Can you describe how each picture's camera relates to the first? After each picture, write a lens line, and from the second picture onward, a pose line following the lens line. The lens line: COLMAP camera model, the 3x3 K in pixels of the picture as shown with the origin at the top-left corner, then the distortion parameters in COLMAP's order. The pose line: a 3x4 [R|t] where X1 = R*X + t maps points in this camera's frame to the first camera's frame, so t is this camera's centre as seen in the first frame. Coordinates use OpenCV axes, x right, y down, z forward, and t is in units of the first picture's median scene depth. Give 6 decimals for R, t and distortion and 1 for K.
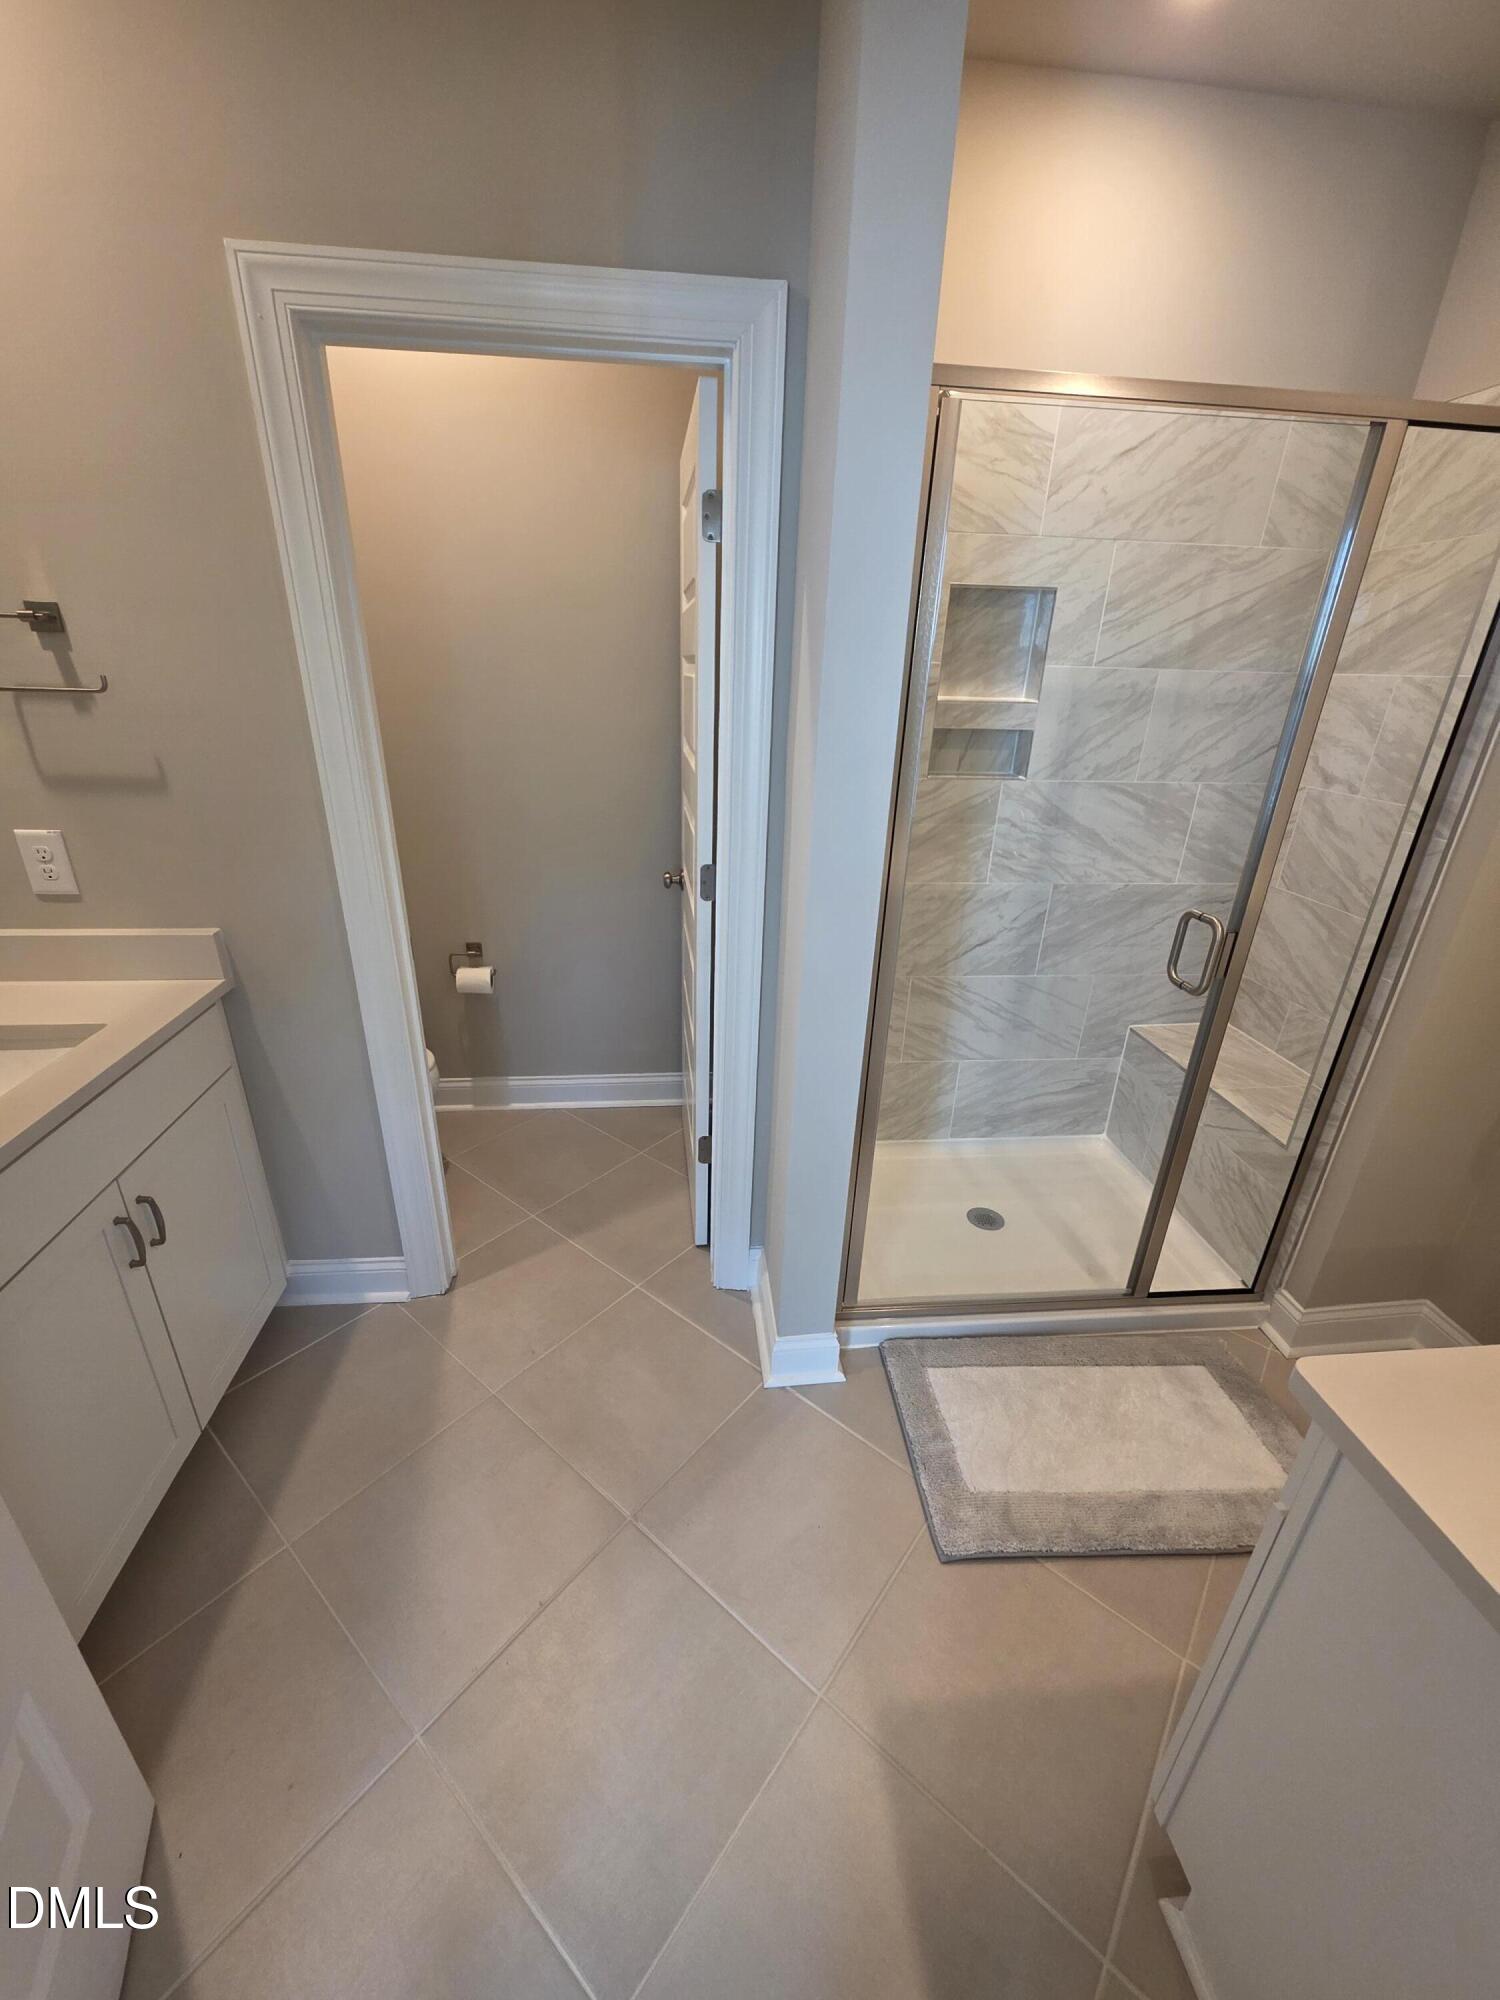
lens RADIAL K [[801.1, 0, 747.3], [0, 801.1, 998.5], [0, 0, 1]] dist [0.000091, -0.000806]
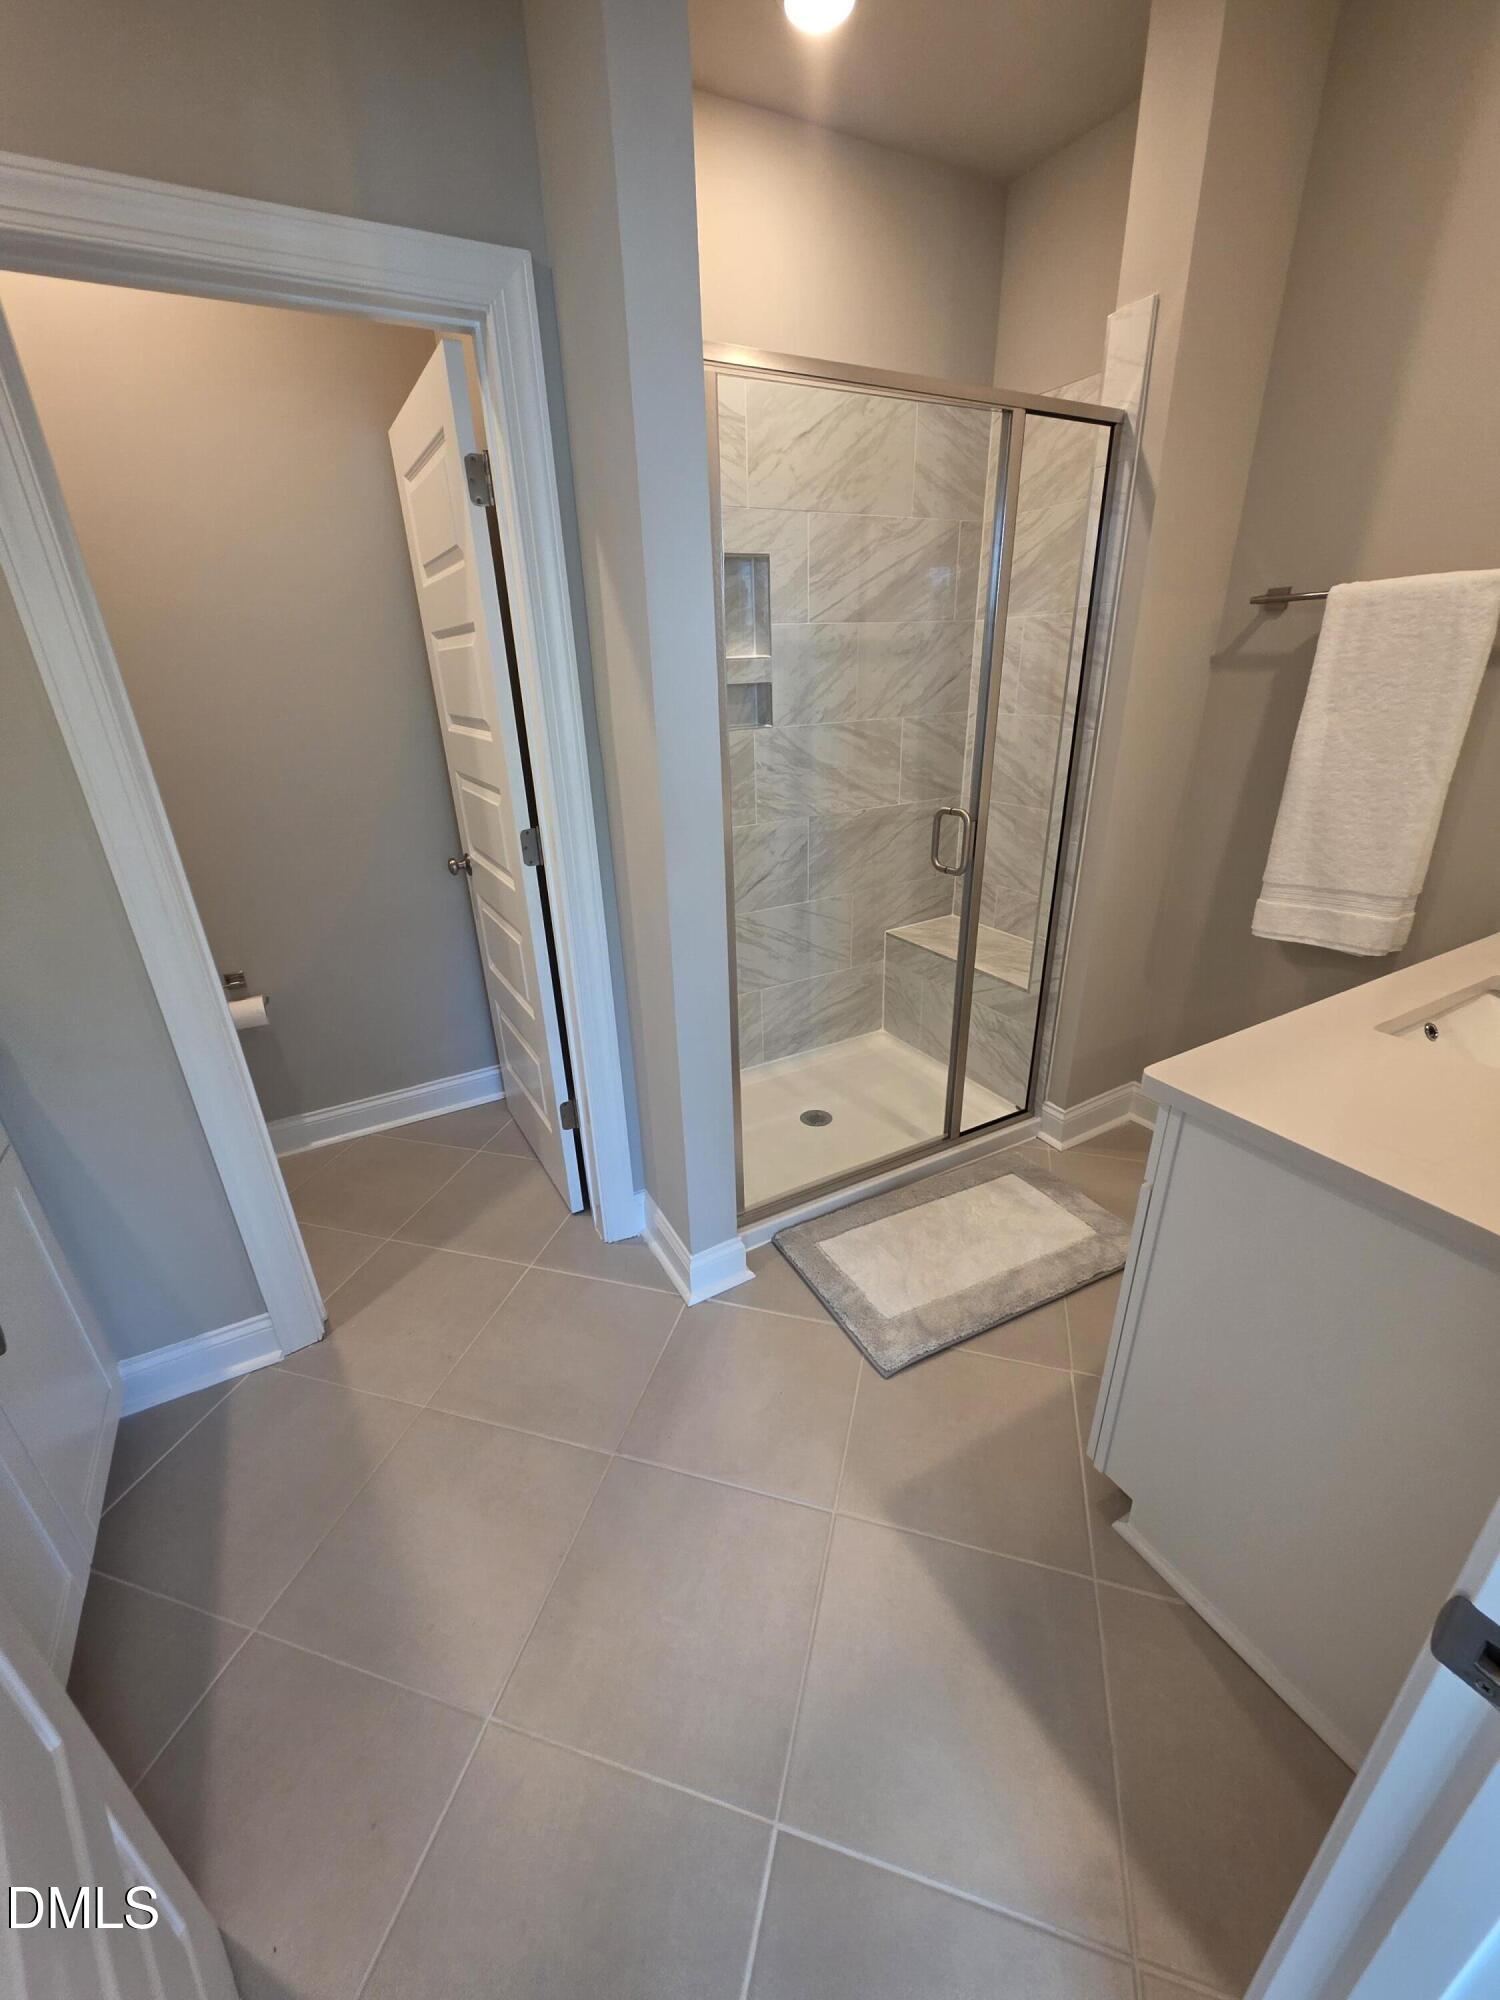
lens RADIAL K [[801.1, 0, 744.3], [0, 801.1, 1002.6], [0, 0, 1]] dist [0.000091, -0.000806]
pose [[0.916116, -0.209729, 0.341680, -0.174349], [0.208229, 0.977199, 0.041515, 0.057062], [-0.342596, 0.033115, 0.938899, -0.035130]]
